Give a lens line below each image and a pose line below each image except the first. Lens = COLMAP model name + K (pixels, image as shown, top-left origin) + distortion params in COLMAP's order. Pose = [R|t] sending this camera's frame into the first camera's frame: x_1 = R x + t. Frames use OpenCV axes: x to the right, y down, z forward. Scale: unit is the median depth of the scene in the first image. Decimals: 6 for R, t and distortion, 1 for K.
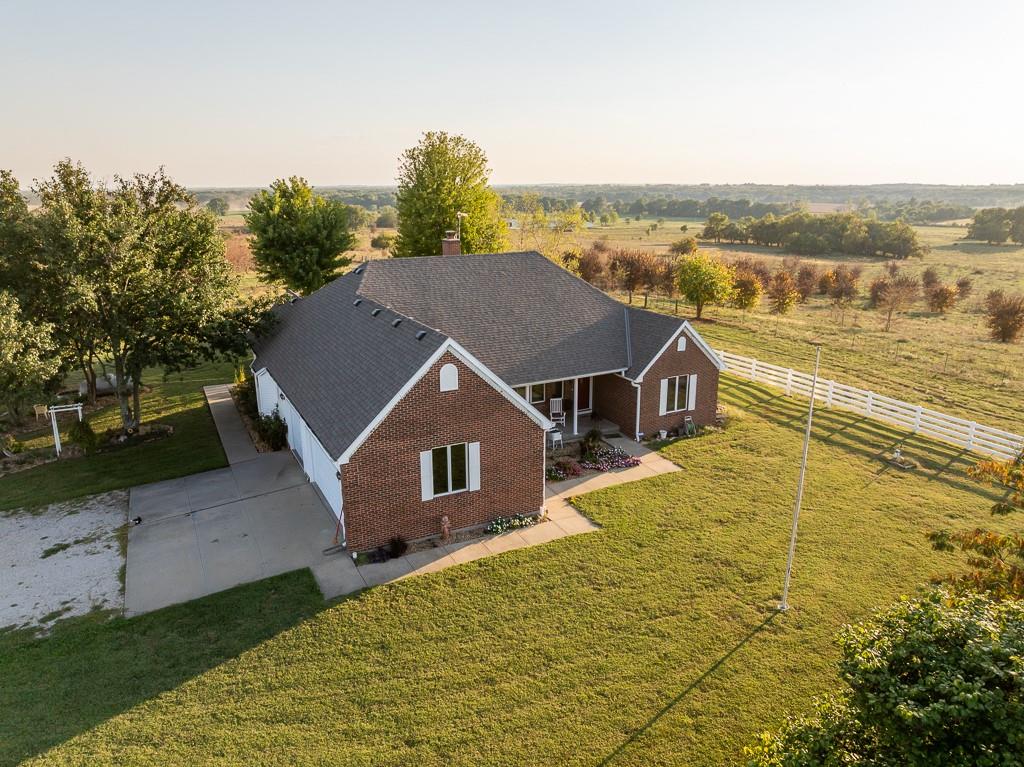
lens RADIAL K [[707.9, 0, 516.2], [0, 707.9, 382.9], [0, 0, 1]] dist [-0.037122, 0.003546]
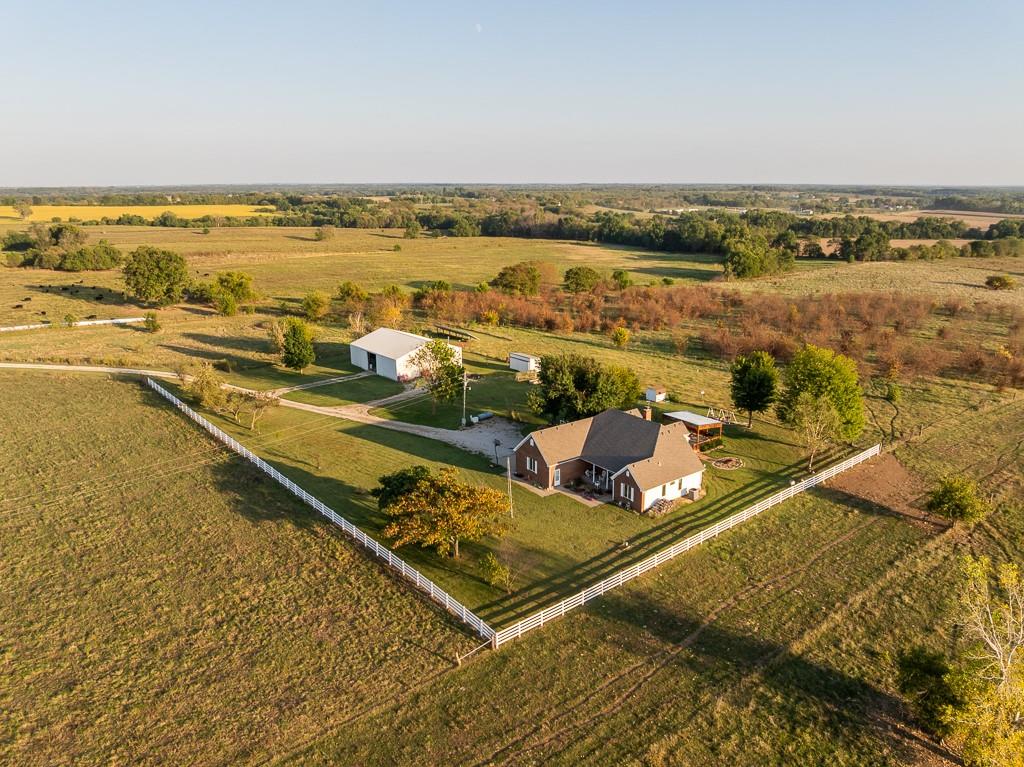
lens RADIAL K [[707.9, 0, 516.2], [0, 707.9, 382.9], [0, 0, 1]] dist [-0.037122, 0.003546]
pose [[0.187058, 0.264605, -0.946041, 3.496478], [-0.278385, 0.937839, 0.207267, -1.094563], [0.942078, 0.224593, 0.249092, -0.164242]]
